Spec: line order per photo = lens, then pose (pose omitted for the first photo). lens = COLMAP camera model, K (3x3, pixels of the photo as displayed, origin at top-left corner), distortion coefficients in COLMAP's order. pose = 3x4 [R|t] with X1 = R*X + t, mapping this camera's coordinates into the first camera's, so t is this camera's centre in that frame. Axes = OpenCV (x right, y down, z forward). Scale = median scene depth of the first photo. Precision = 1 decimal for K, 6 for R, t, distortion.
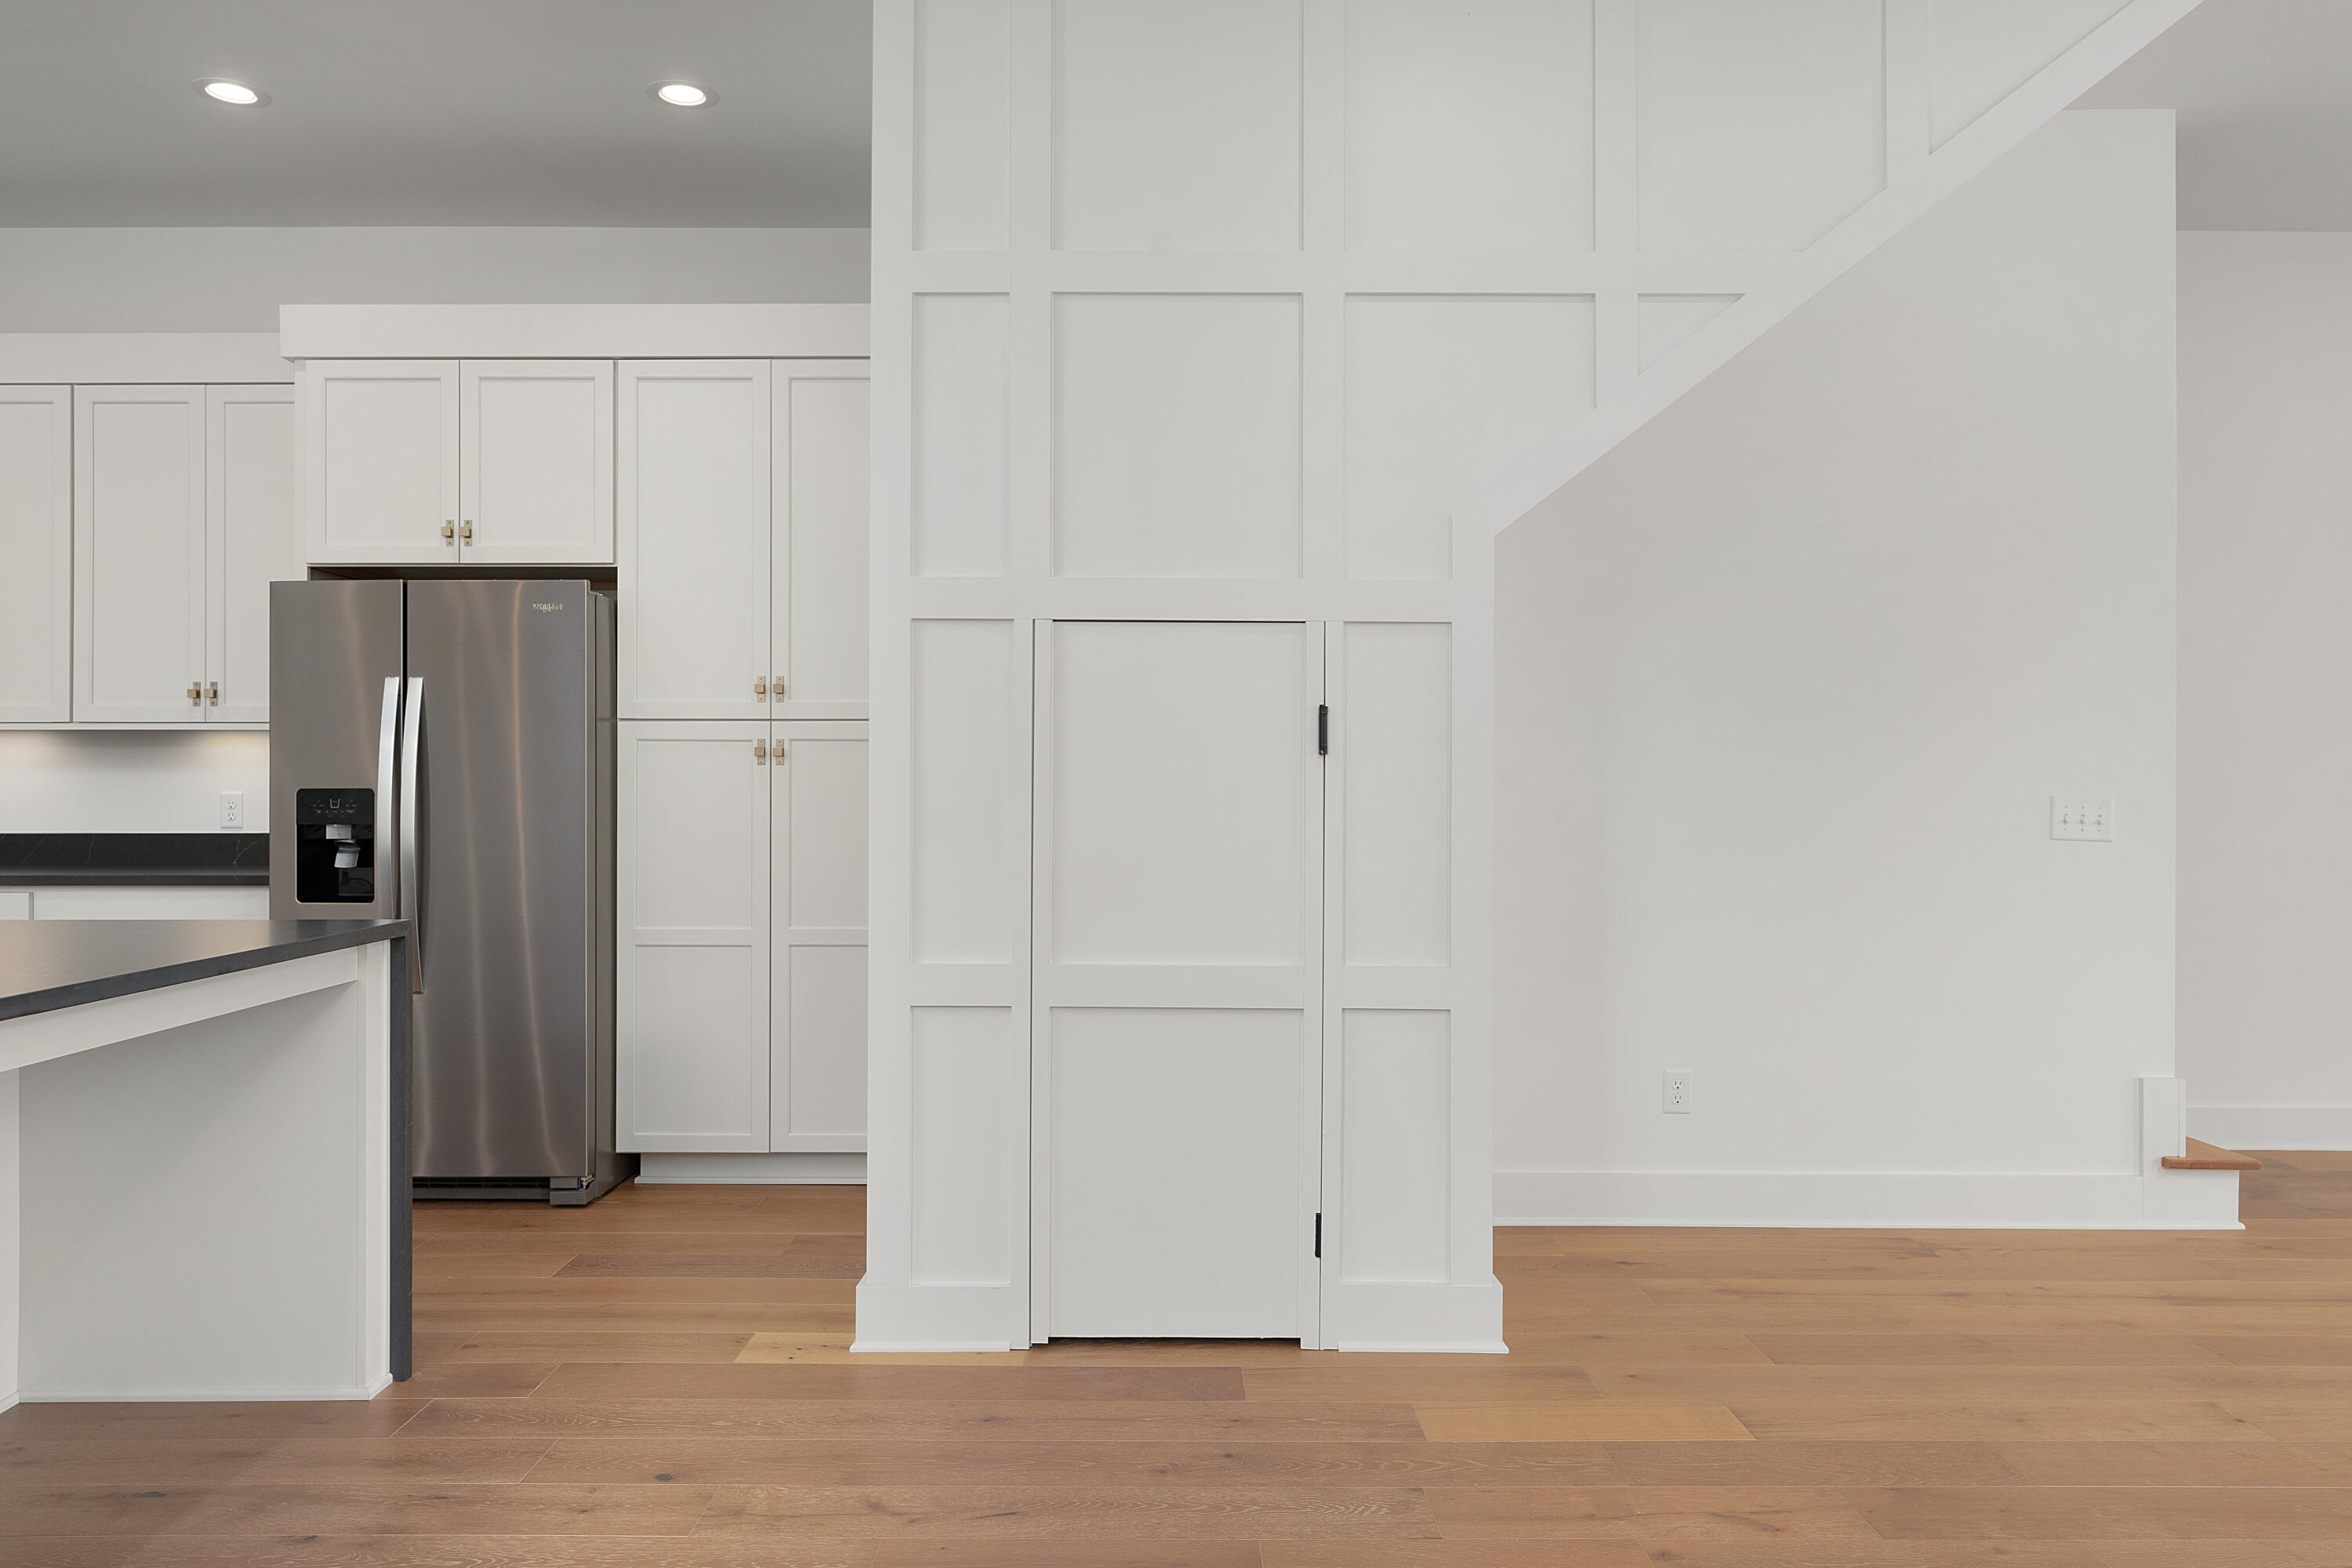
lens RADIAL K [[1610.9, 0, 1140.0], [0, 1610.9, 779.4], [0, 0, 1]] dist [0.005947, 0.001195]
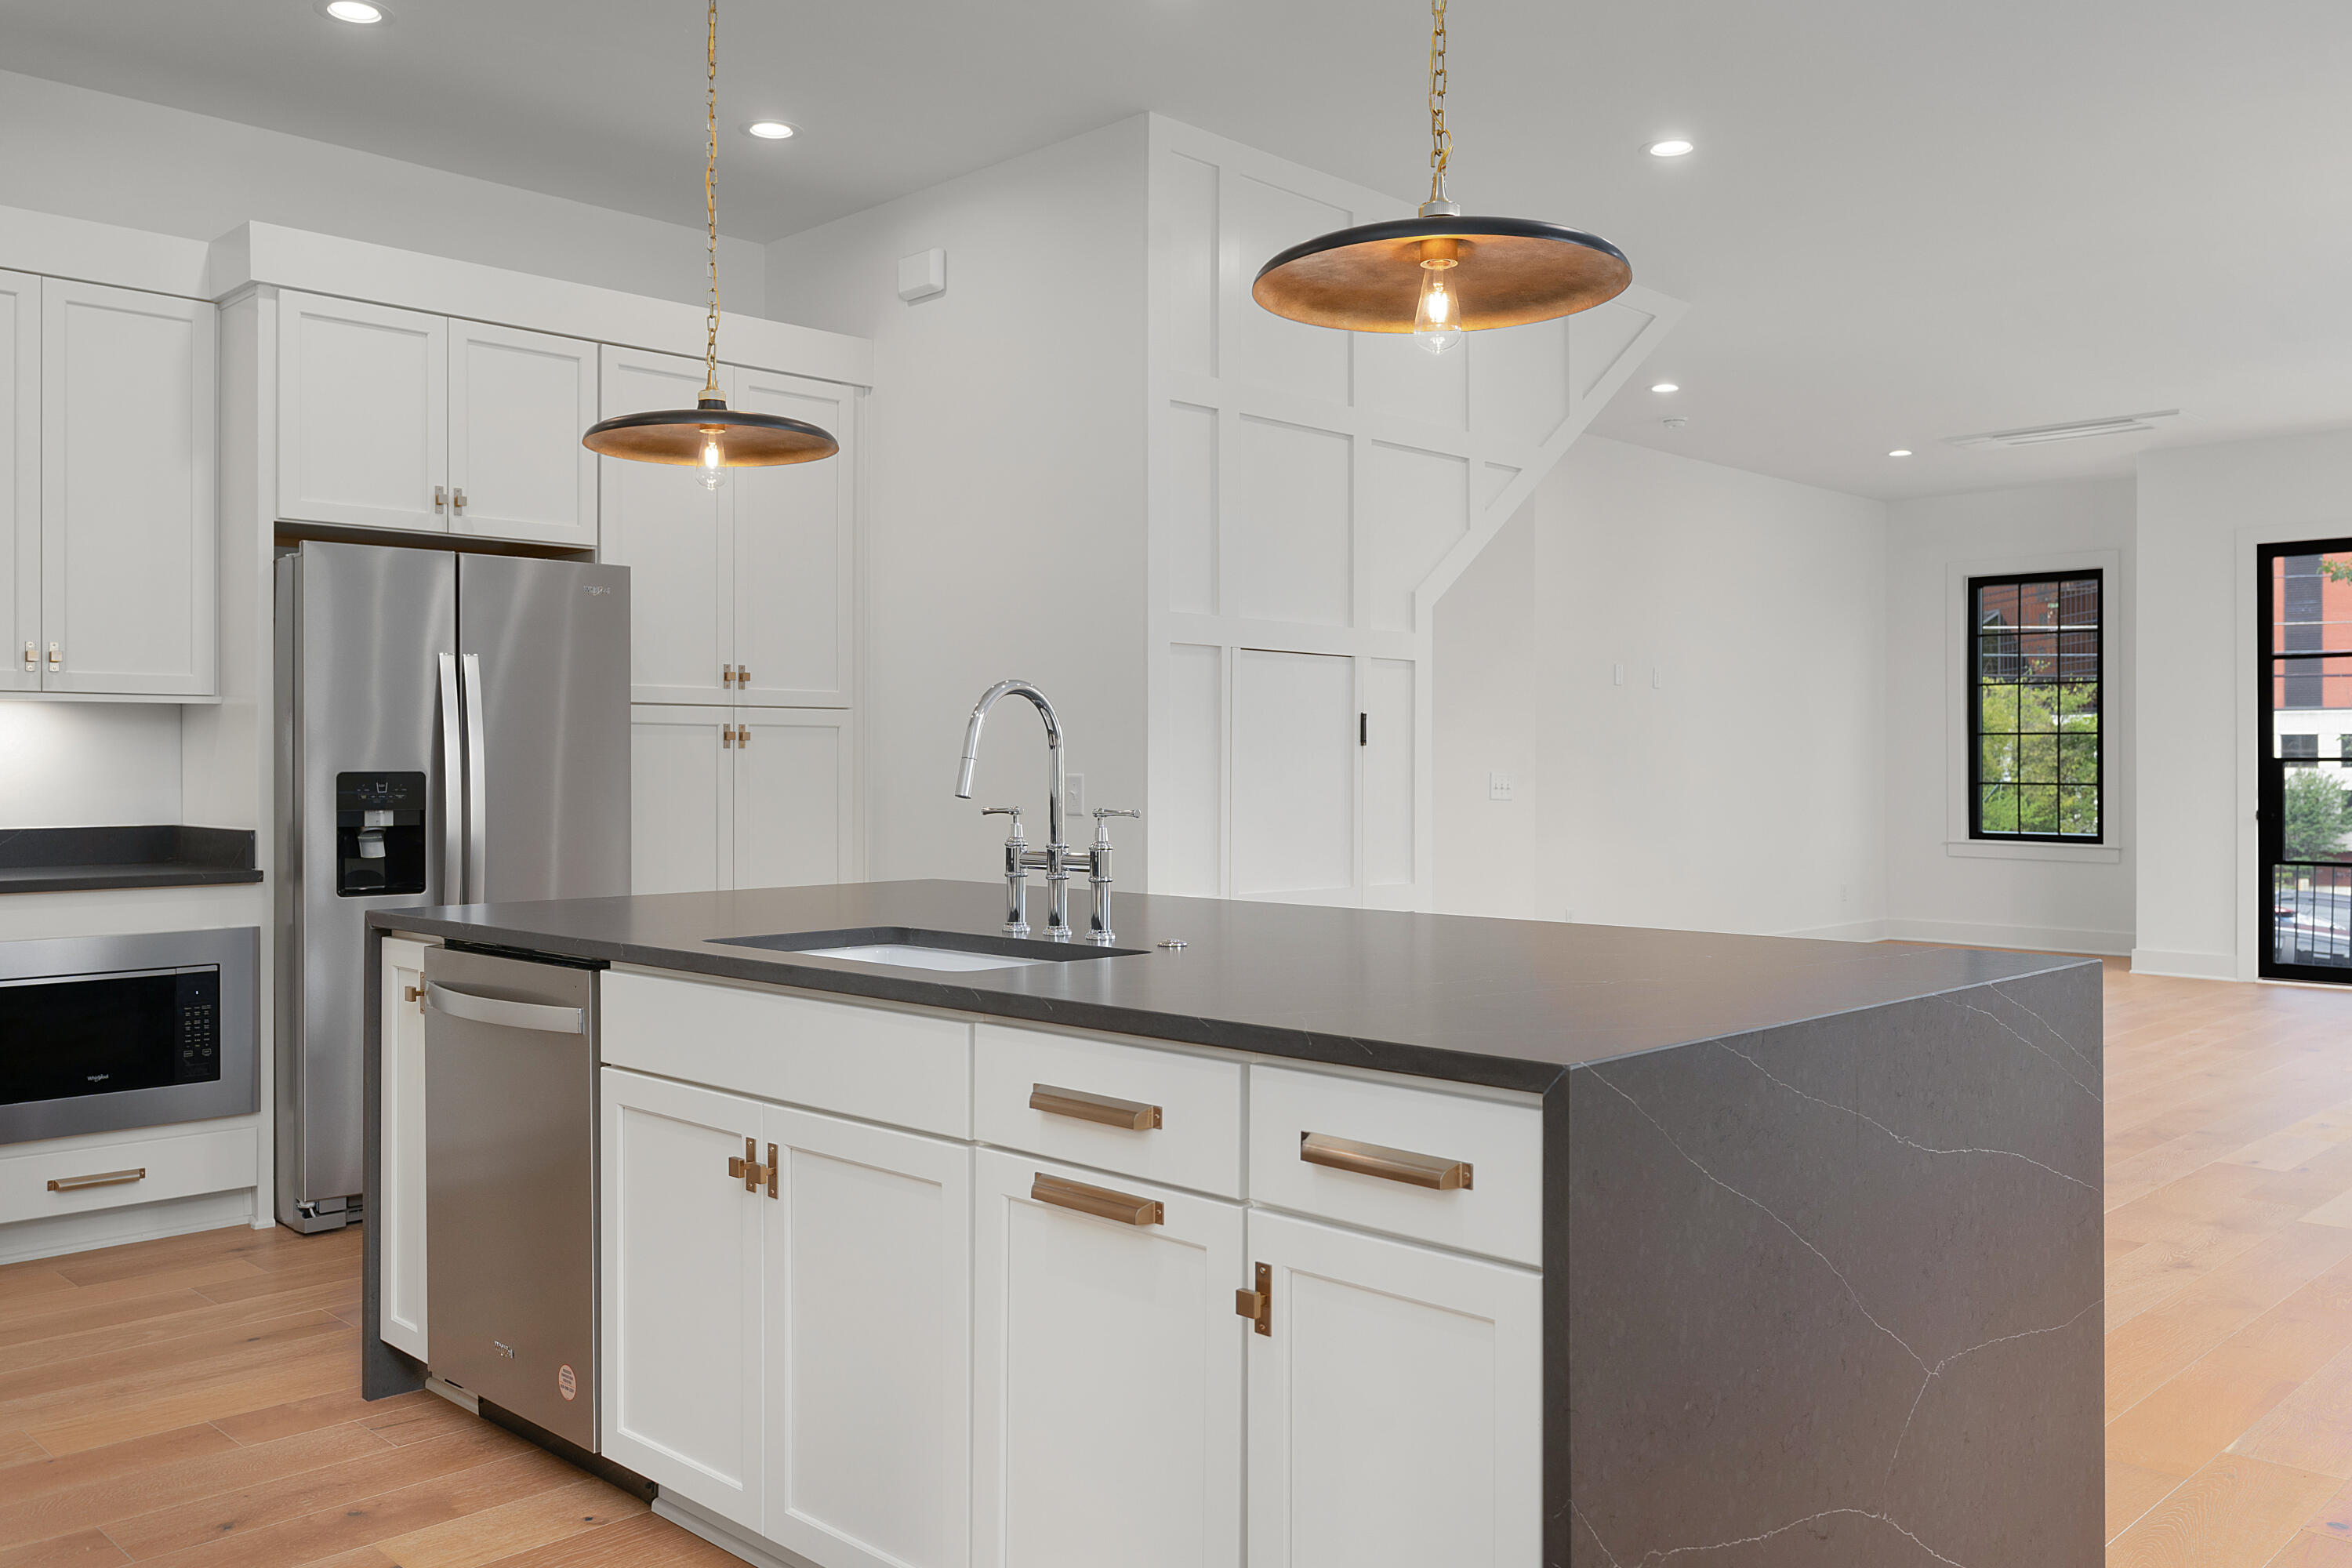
lens RADIAL K [[1874.5, 0, 1160.6], [0, 1874.5, 770.8], [0, 0, 1]] dist [-0.001577, 0.001119]
pose [[0.706972, -0.002848, 0.707235, -1.007303], [-0.001046, 0.999987, 0.005072, -0.000750], [-0.707240, -0.004325, 0.706960, -0.079598]]
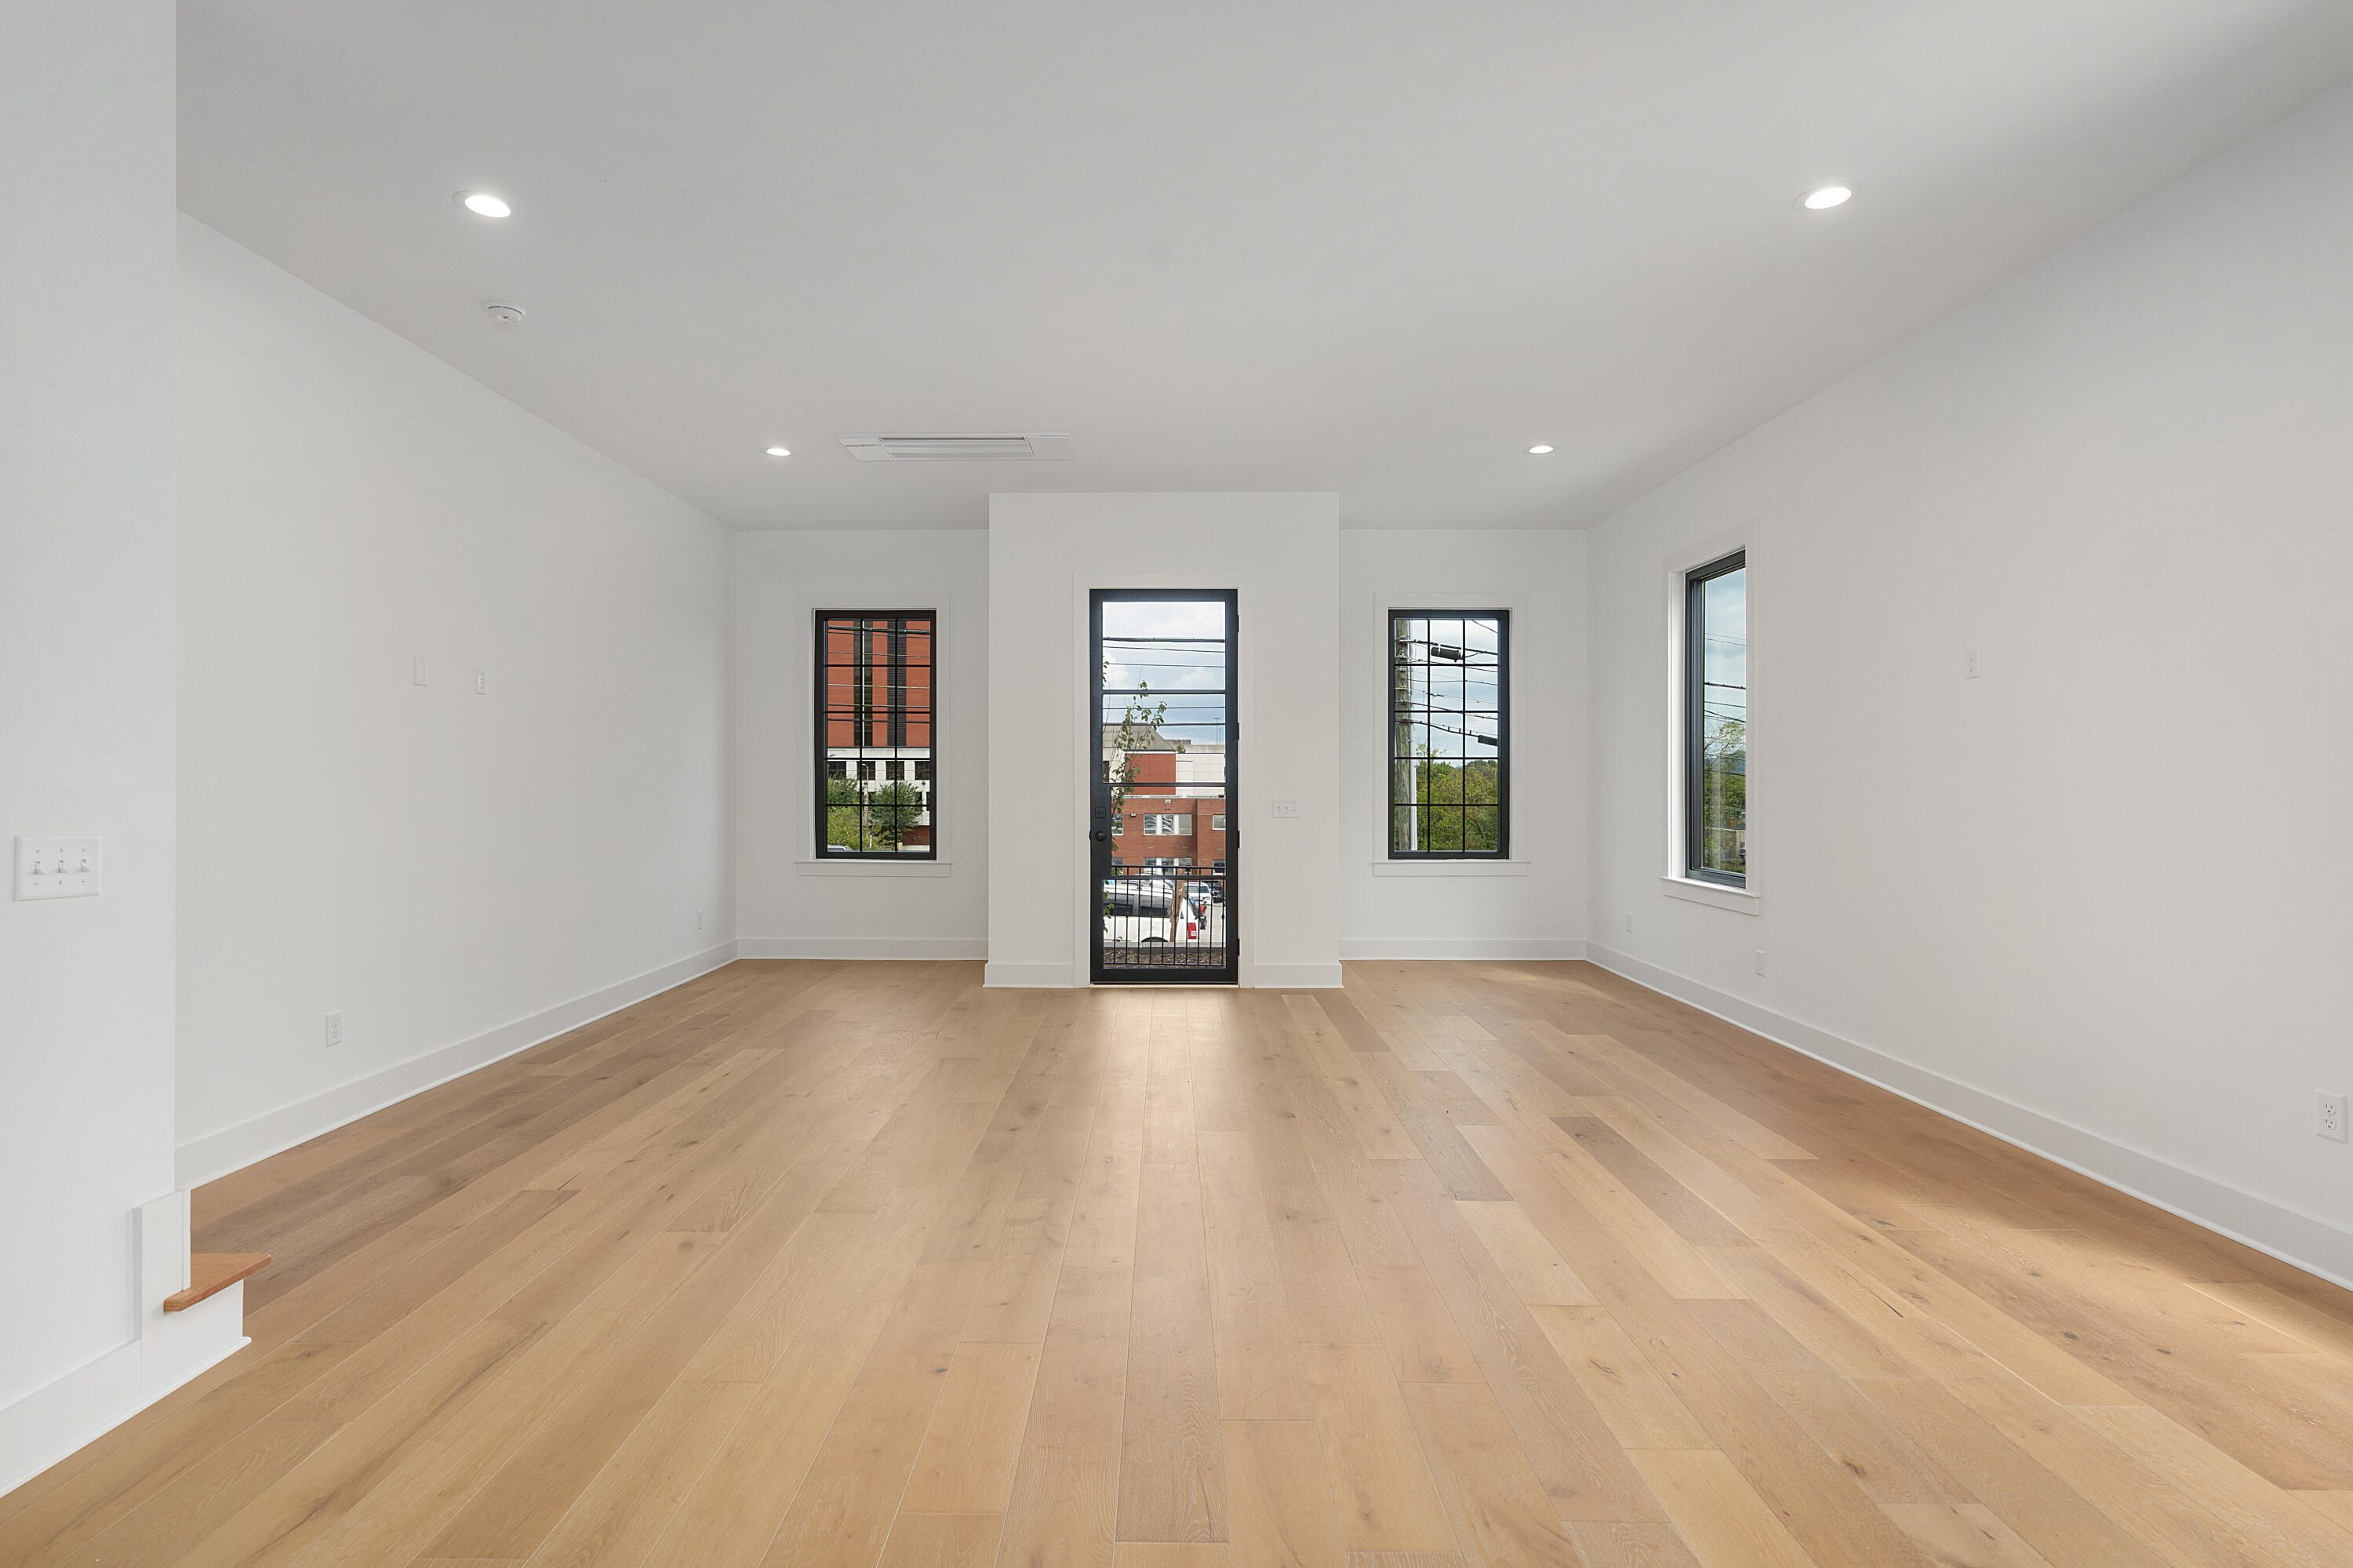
lens RADIAL K [[1153.4, 0, 1156.4], [0, 1153.4, 777.3], [0, 0, 1]] dist [-0.003526, 0.002403]
pose [[0.005331, 0.000053, 0.999986, 0.092421], [-0.002062, 0.999998, -0.000042, -0.015423], [-0.999984, -0.002062, 0.005331, 0.541903]]
